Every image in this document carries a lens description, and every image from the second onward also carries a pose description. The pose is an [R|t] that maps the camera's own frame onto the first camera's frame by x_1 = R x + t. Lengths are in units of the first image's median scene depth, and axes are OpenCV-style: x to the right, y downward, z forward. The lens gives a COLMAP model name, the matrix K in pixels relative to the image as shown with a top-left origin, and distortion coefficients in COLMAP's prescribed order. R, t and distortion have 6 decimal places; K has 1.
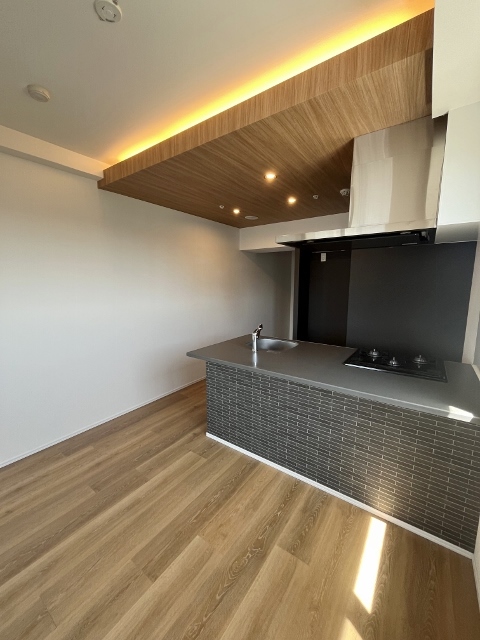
lens RADIAL K [[258.8, 0, 238.9], [0, 258.8, 320.0], [0, 0, 1]] dist [-0.000548, -0.000133]
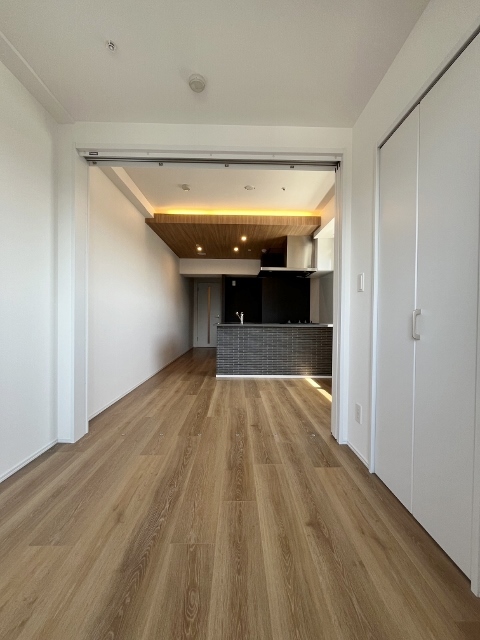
lens RADIAL K [[258.8, 0, 238.9], [0, 258.8, 320.0], [0, 0, 1]] dist [-0.000548, -0.000133]
pose [[0.804768, 0.002200, 0.593585, -1.470680], [0.078290, 0.990864, -0.109815, 0.404850], [-0.588404, 0.134847, 0.797243, -0.696676]]
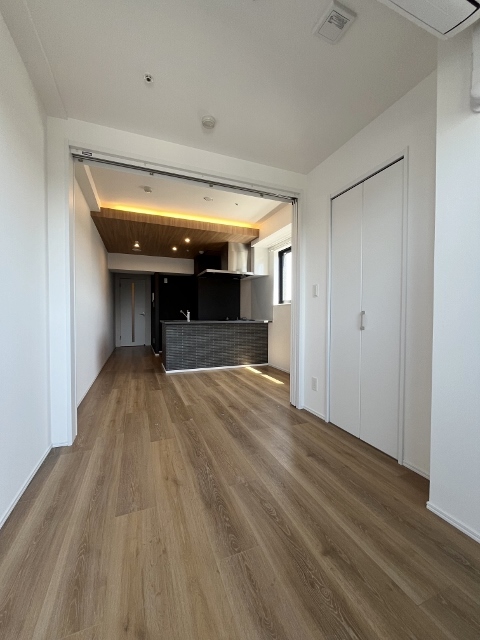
lens RADIAL K [[258.8, 0, 238.9], [0, 258.8, 320.0], [0, 0, 1]] dist [-0.000548, -0.000133]
pose [[0.540930, -0.017598, 0.840883, -1.929782], [0.123252, 0.990646, -0.058554, 0.375344], [-0.831988, 0.135314, 0.538039, -0.574722]]
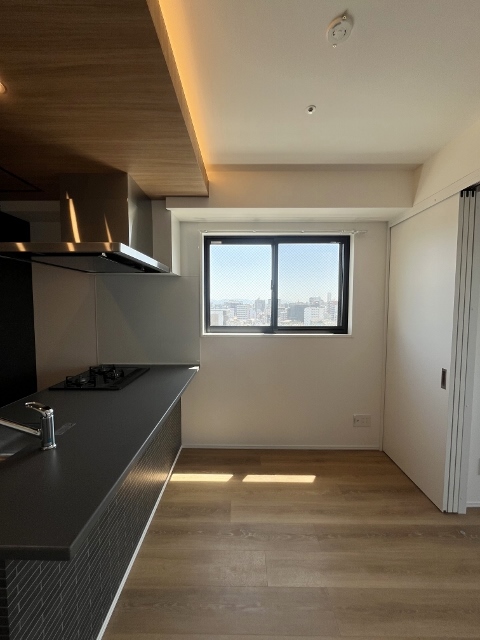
lens RADIAL K [[258.8, 0, 238.9], [0, 258.8, 320.0], [0, 0, 1]] dist [-0.000548, -0.000133]
pose [[-0.572007, -0.048867, 0.818792, -0.700750], [0.121126, 0.982248, 0.143242, -0.182477], [-0.811256, 0.181113, -0.555934, 1.258416]]
